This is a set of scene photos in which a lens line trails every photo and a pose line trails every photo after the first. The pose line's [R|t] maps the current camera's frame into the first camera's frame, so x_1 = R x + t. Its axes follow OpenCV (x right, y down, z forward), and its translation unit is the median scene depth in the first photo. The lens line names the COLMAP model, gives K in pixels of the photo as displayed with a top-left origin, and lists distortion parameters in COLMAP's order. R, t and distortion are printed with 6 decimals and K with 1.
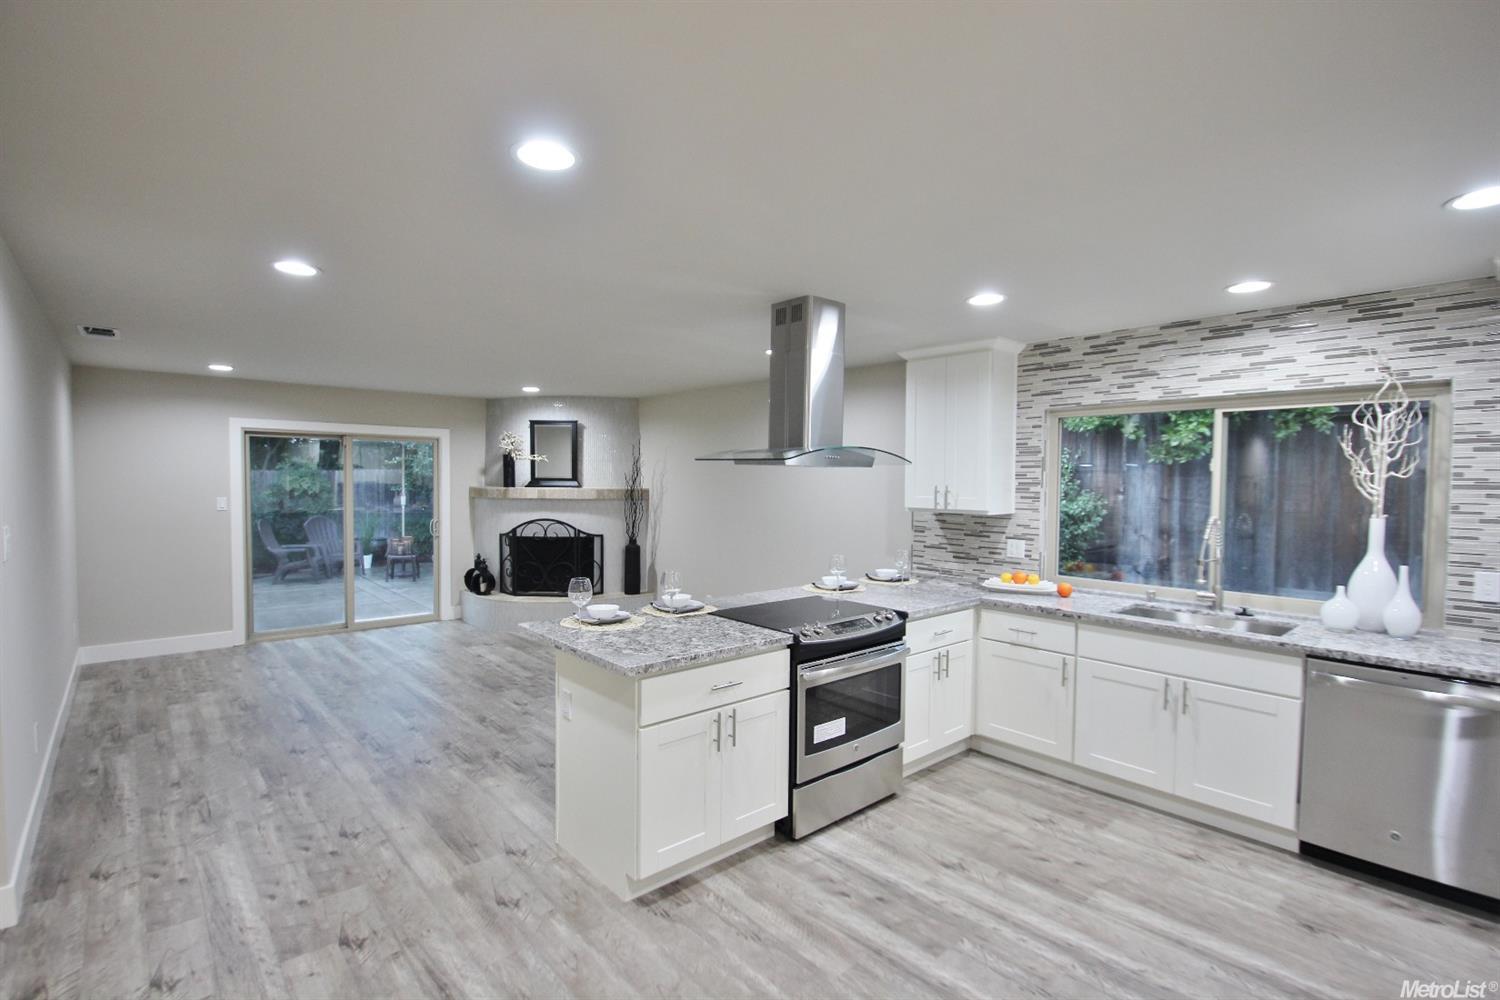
lens RADIAL K [[691.6, 0, 736.5], [0, 691.6, 505.8], [0, 0, 1]] dist [0.010140, -0.018025]
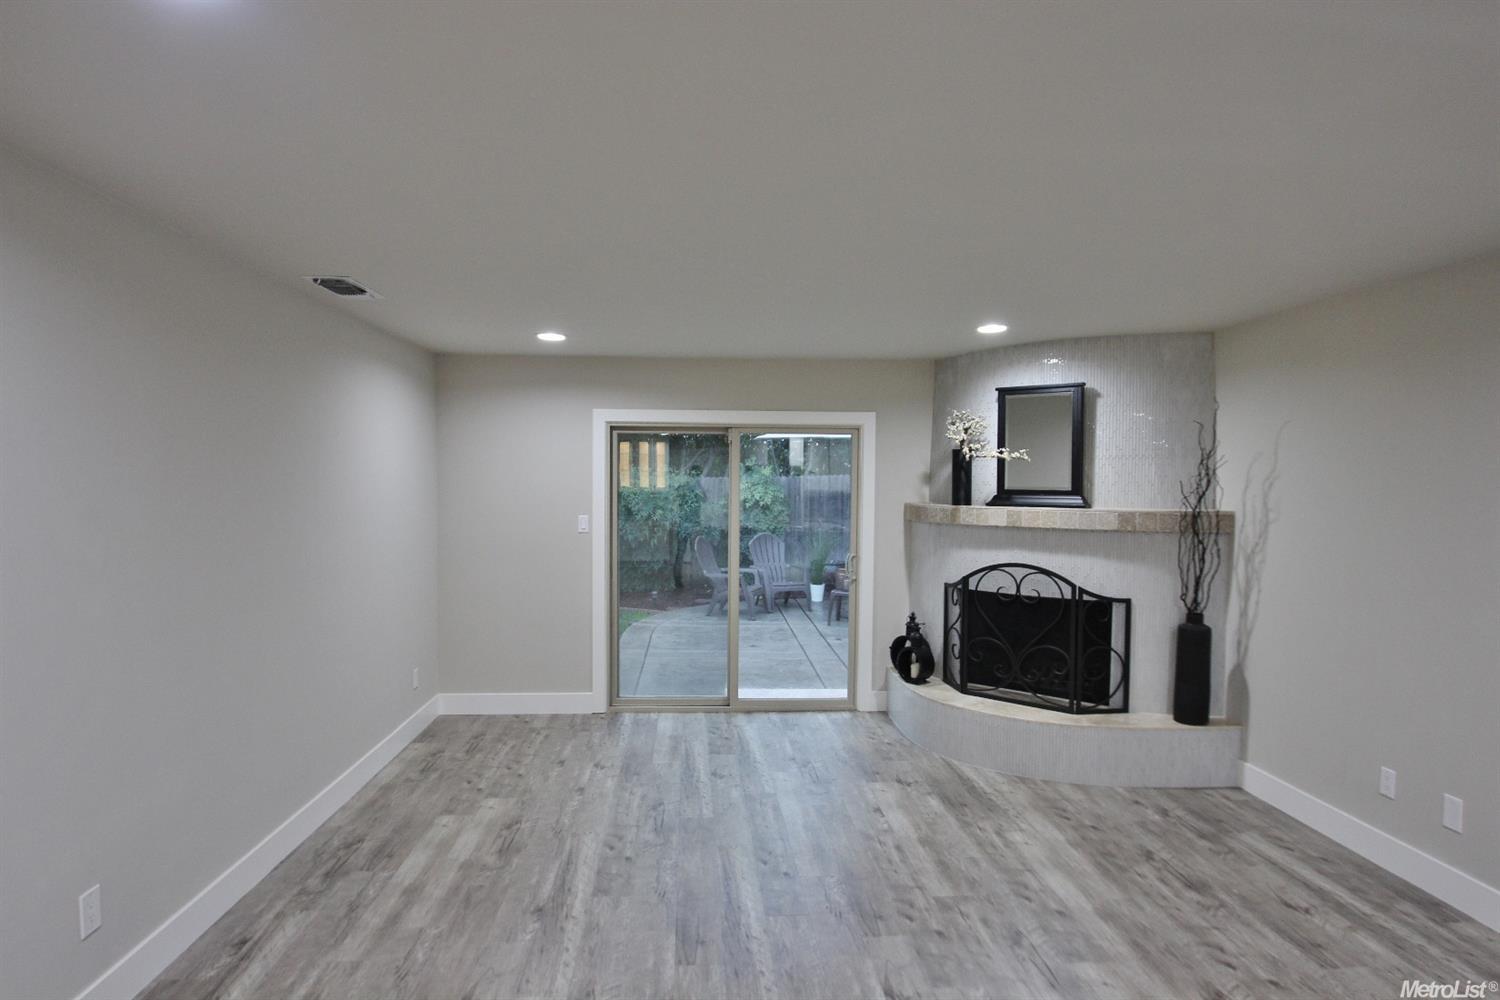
lens RADIAL K [[836.7, 0, 733.0], [0, 836.7, 512.8], [0, 0, 1]] dist [-0.016404, -0.001130]
pose [[0.785448, 0.020289, -0.618595, -0.065724], [-0.022637, 0.999736, 0.004047, -0.029313], [0.618513, 0.010825, 0.785700, 0.503441]]
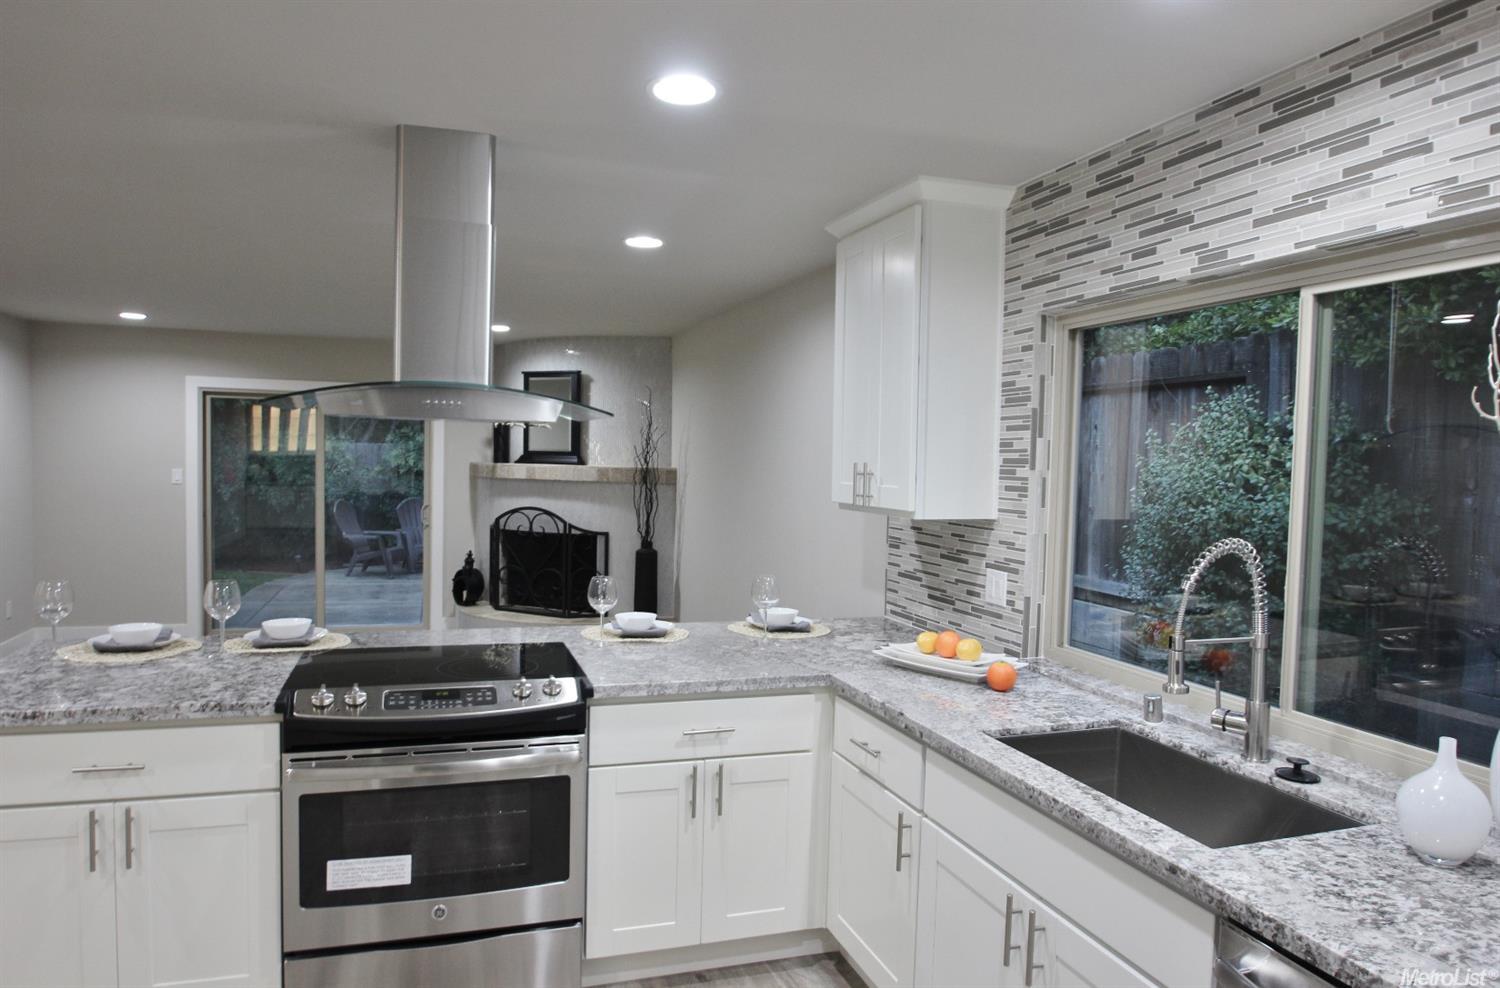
lens RADIAL K [[952.1, 0, 731.9], [0, 952.1, 506.8], [0, 0, 1]] dist [-0.030177, -0.002406]
pose [[0.920878, 0.032525, -0.388491, 0.456544], [-0.029763, 0.999471, 0.013128, -0.001387], [0.388712, -0.000526, 0.921359, 0.249865]]
